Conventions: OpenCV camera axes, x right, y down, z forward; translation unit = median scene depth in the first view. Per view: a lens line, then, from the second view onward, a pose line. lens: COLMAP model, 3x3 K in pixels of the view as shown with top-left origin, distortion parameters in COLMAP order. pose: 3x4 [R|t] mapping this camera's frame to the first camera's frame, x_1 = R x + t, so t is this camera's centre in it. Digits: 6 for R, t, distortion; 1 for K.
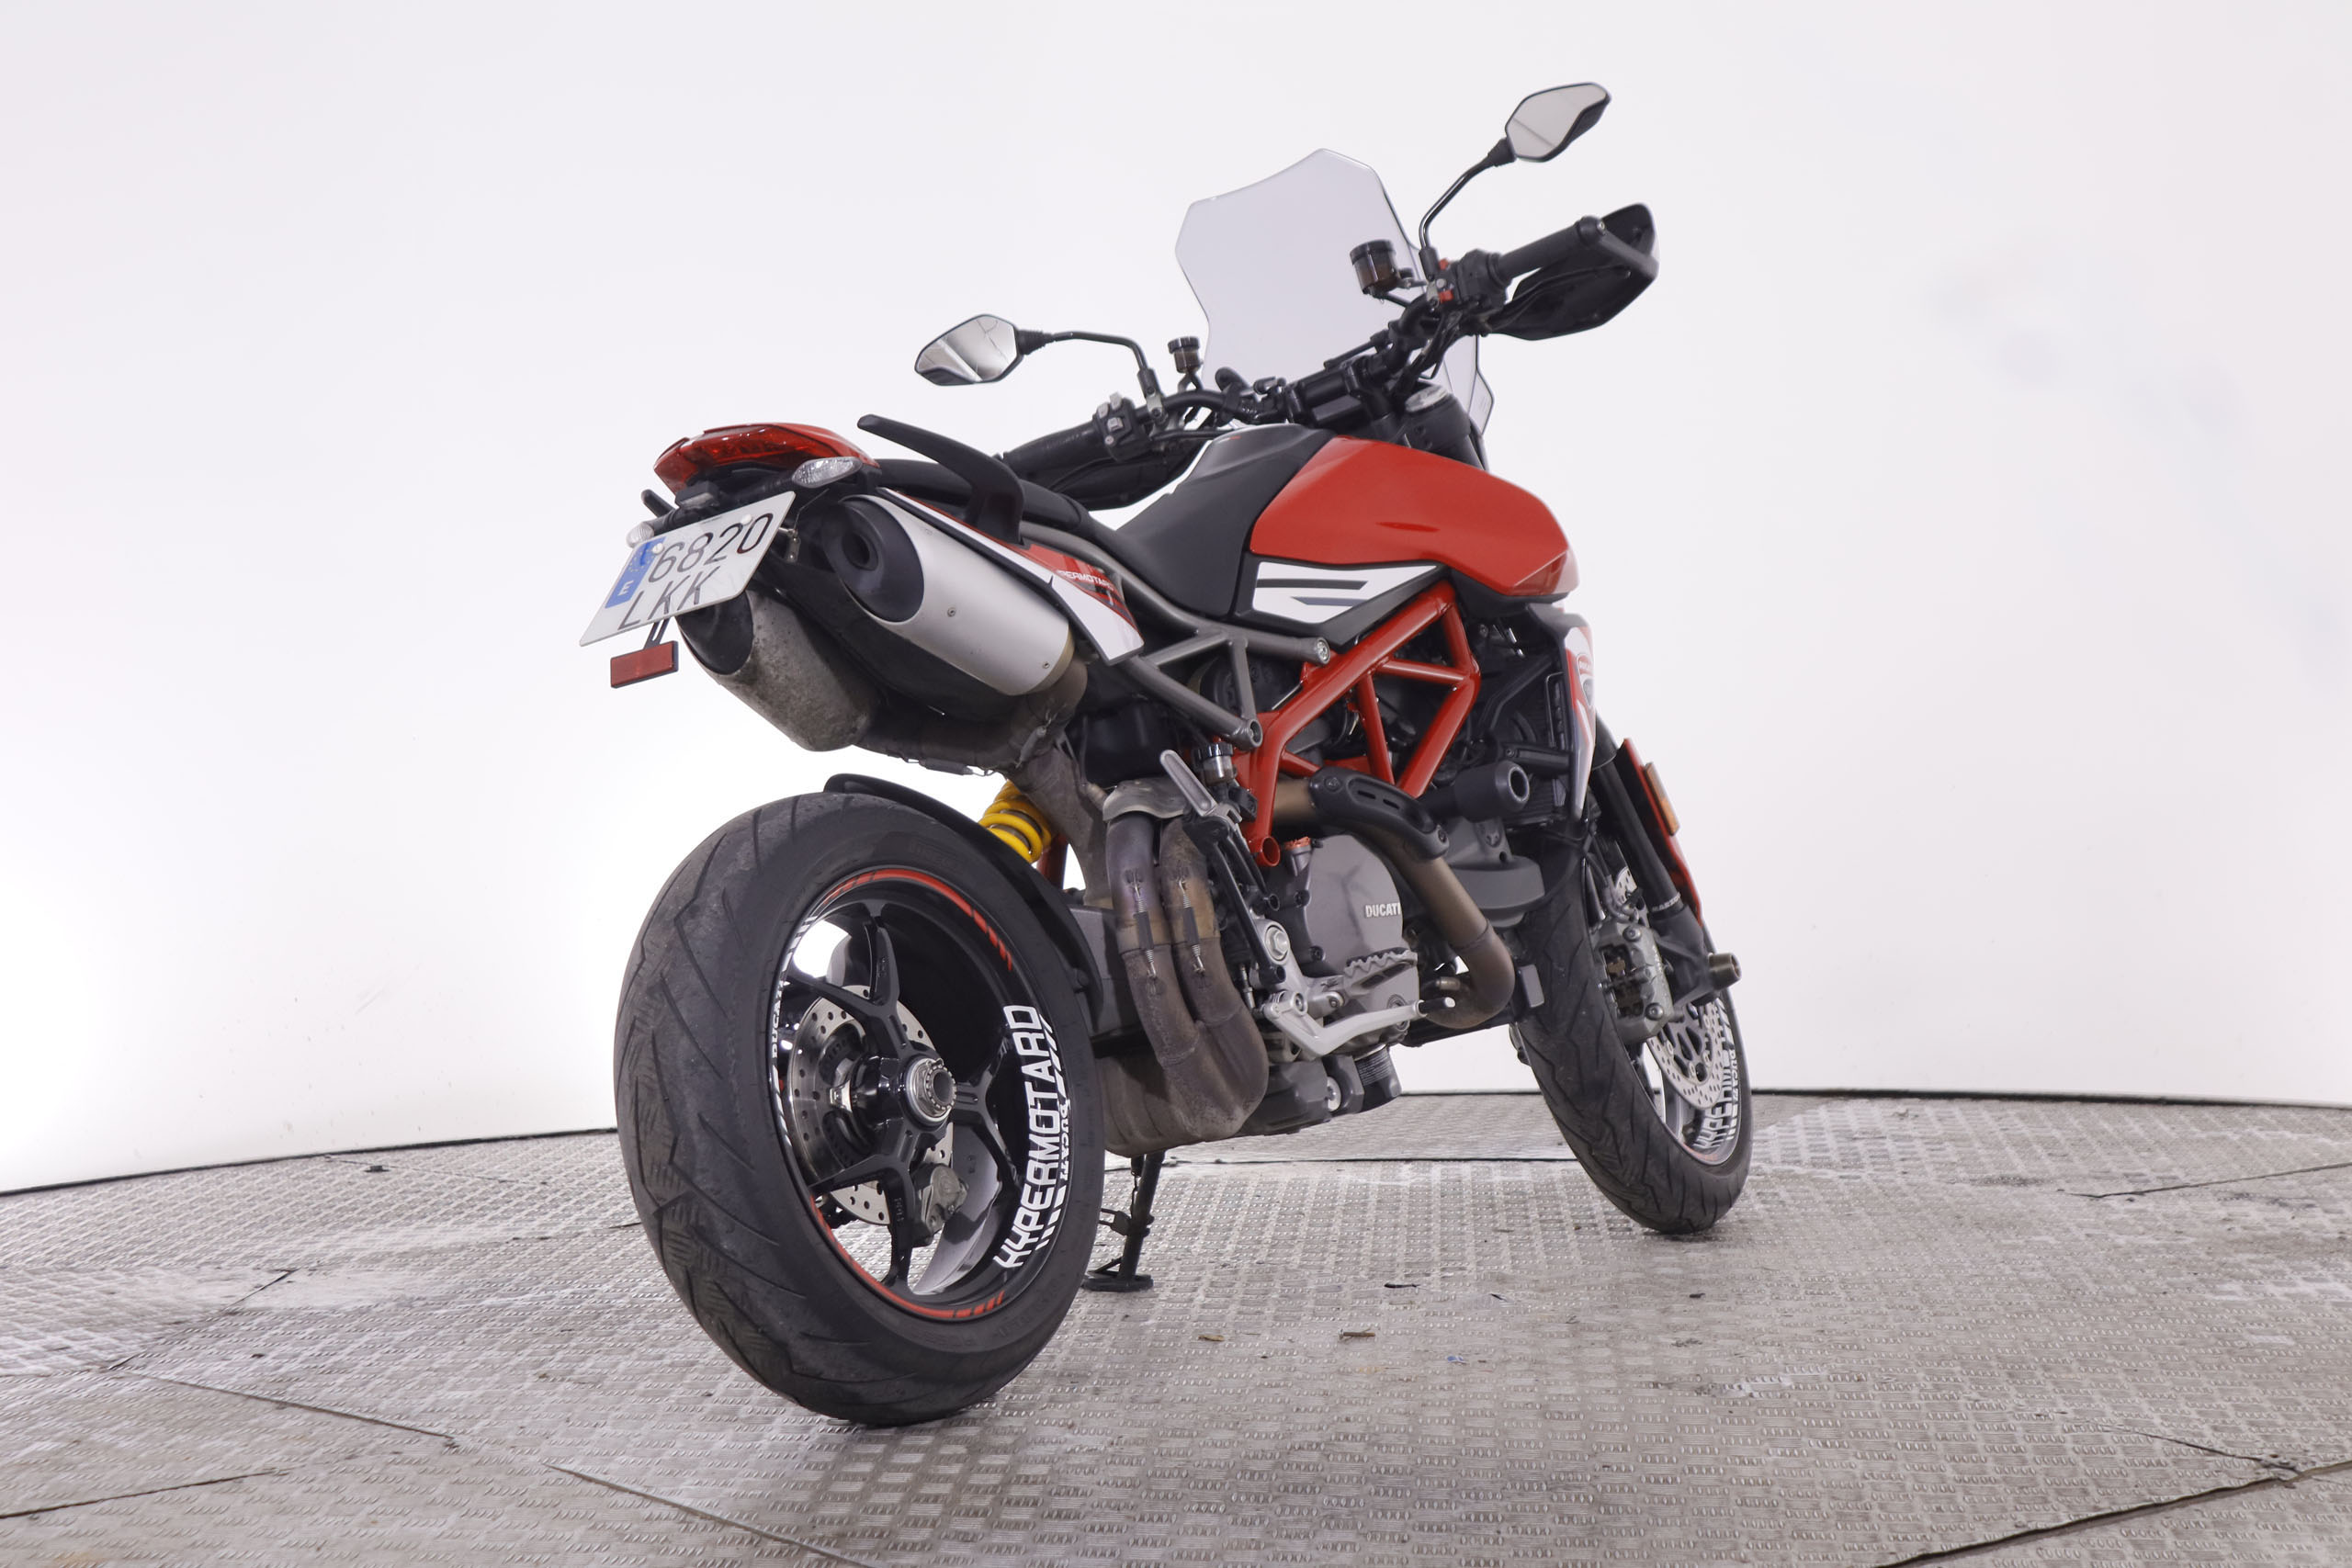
lens RADIAL K [[4860.3, 0, 1176.0], [0, 4860.3, 784.0], [0, 0, 1]] dist [-0.034444, -0.090474]
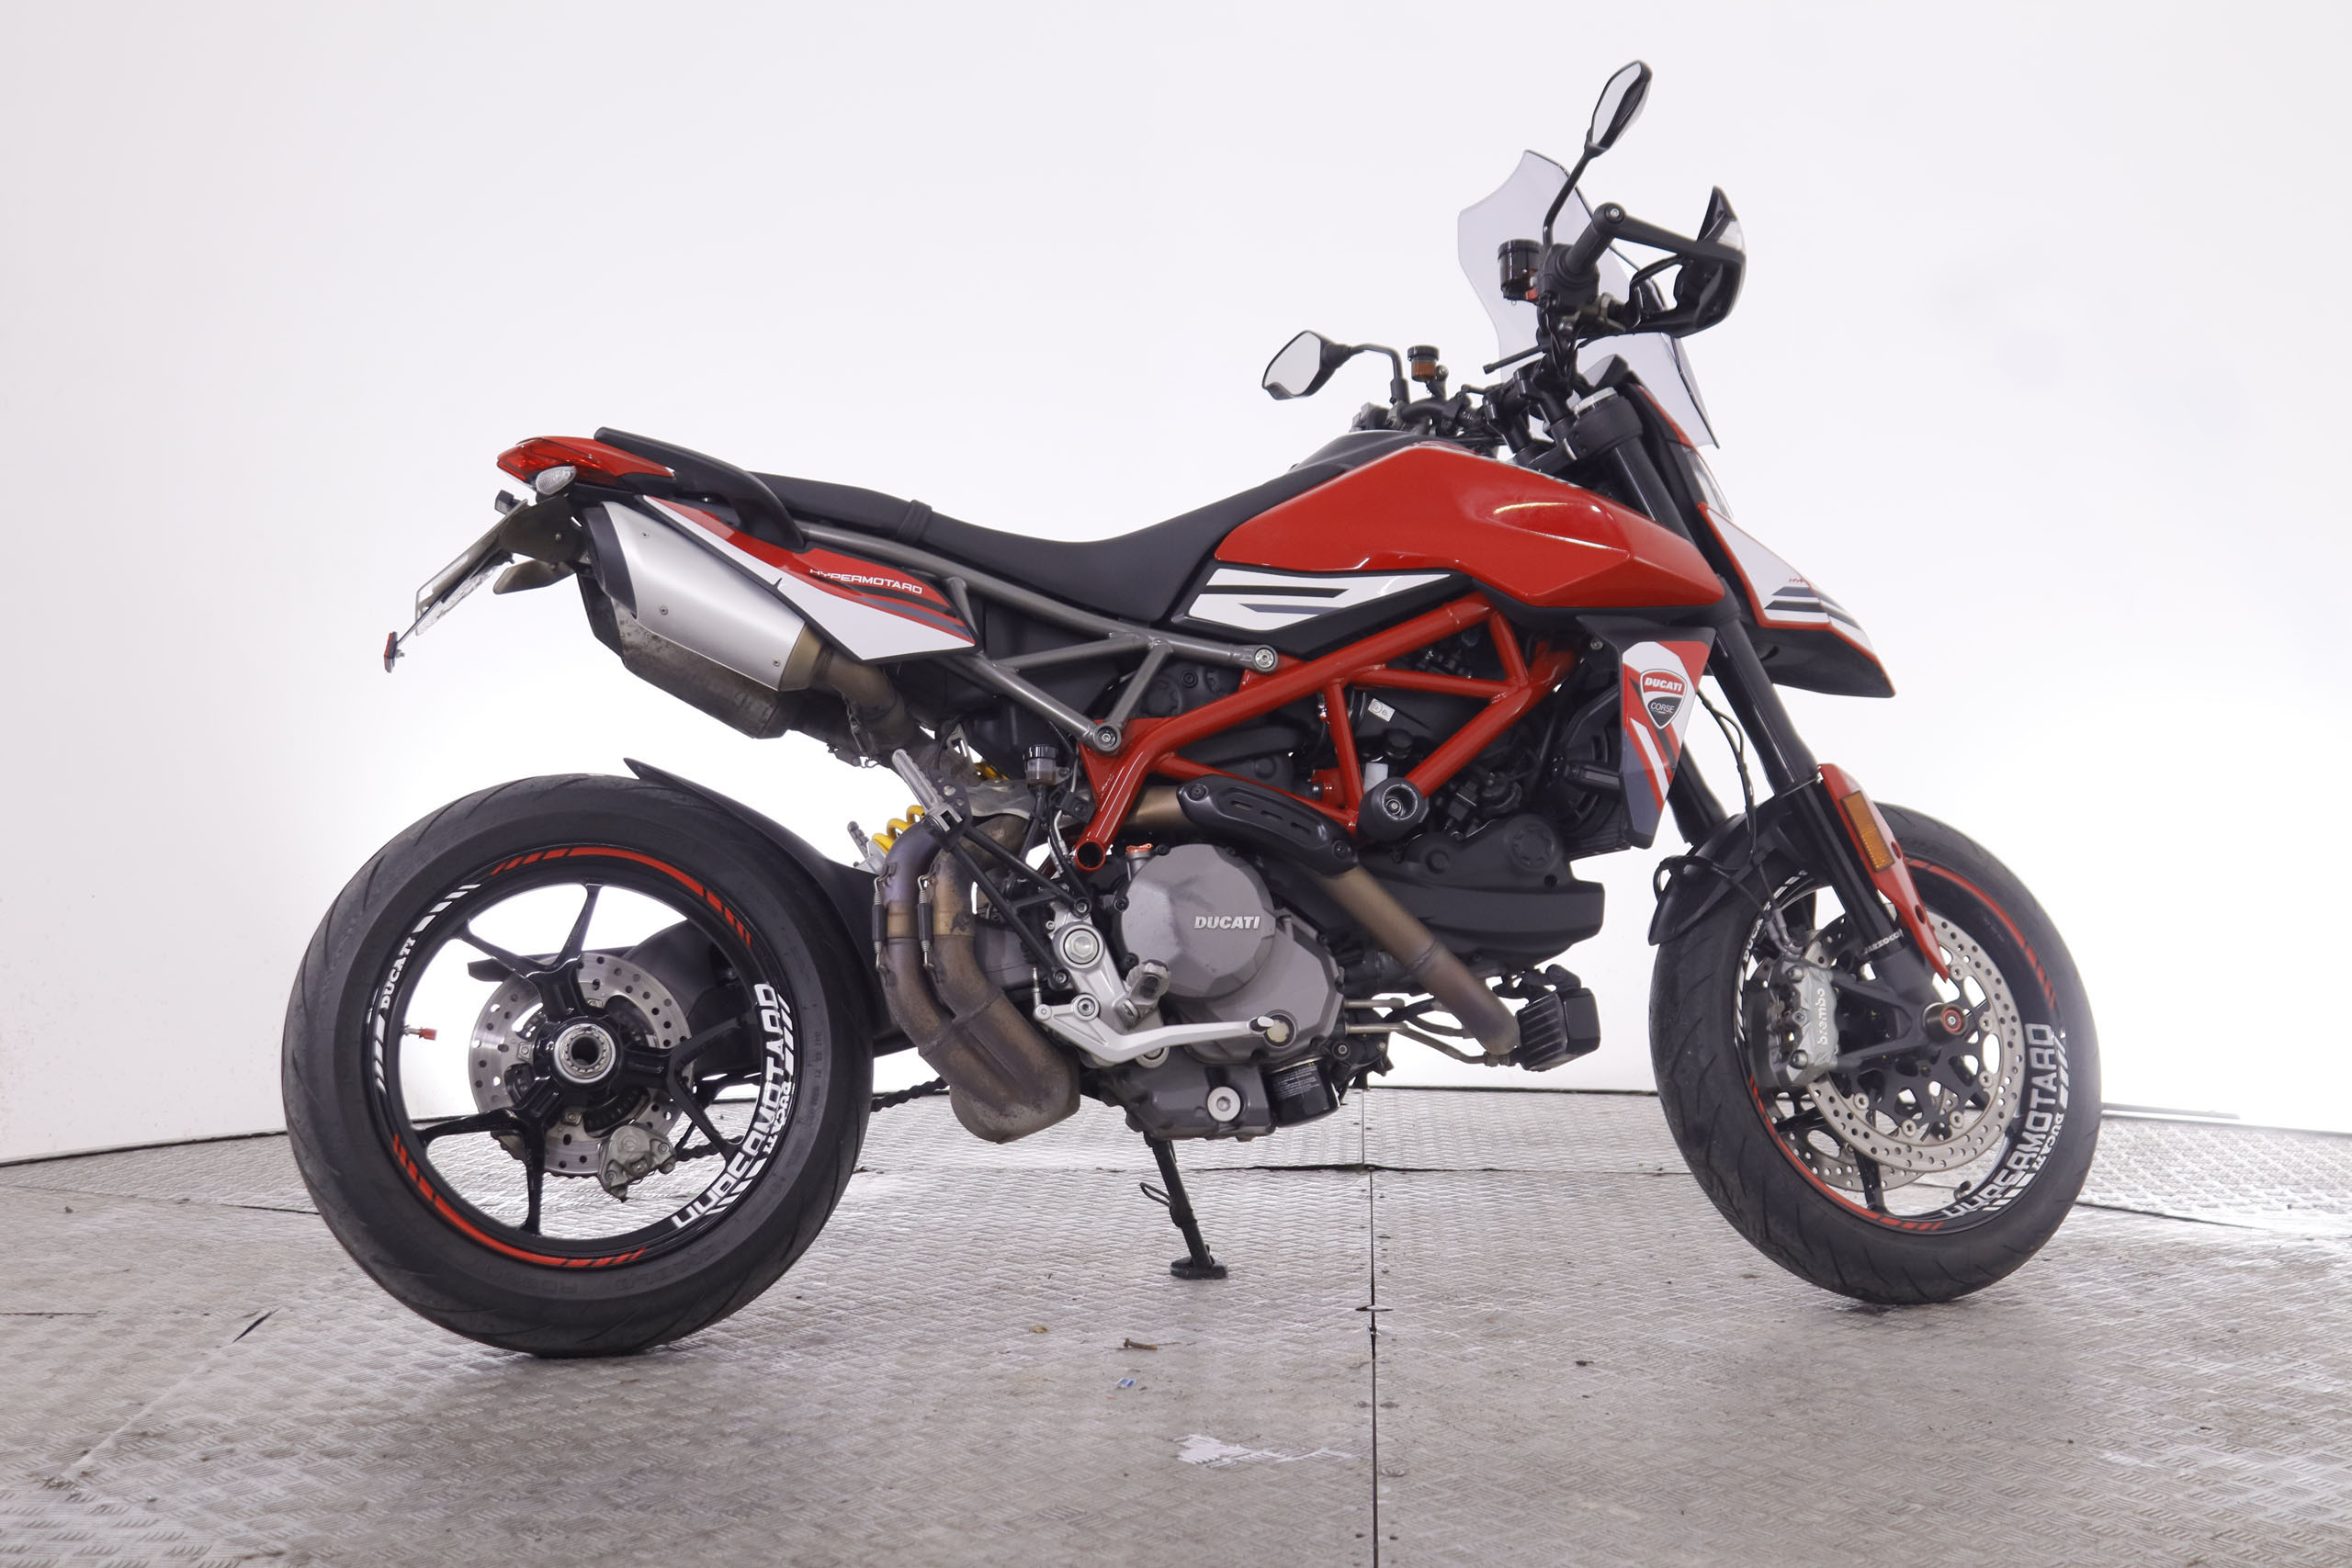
lens RADIAL K [[4026.3, 0, 1176.0], [0, 4026.3, 784.0], [0, 0, 1]] dist [0.028646, 0.044986]
pose [[0.739663, 0.042311, -0.671646, 0.573973], [-0.040987, 0.999001, 0.017796, -0.015739], [0.671728, 0.014366, 0.740659, 0.382551]]
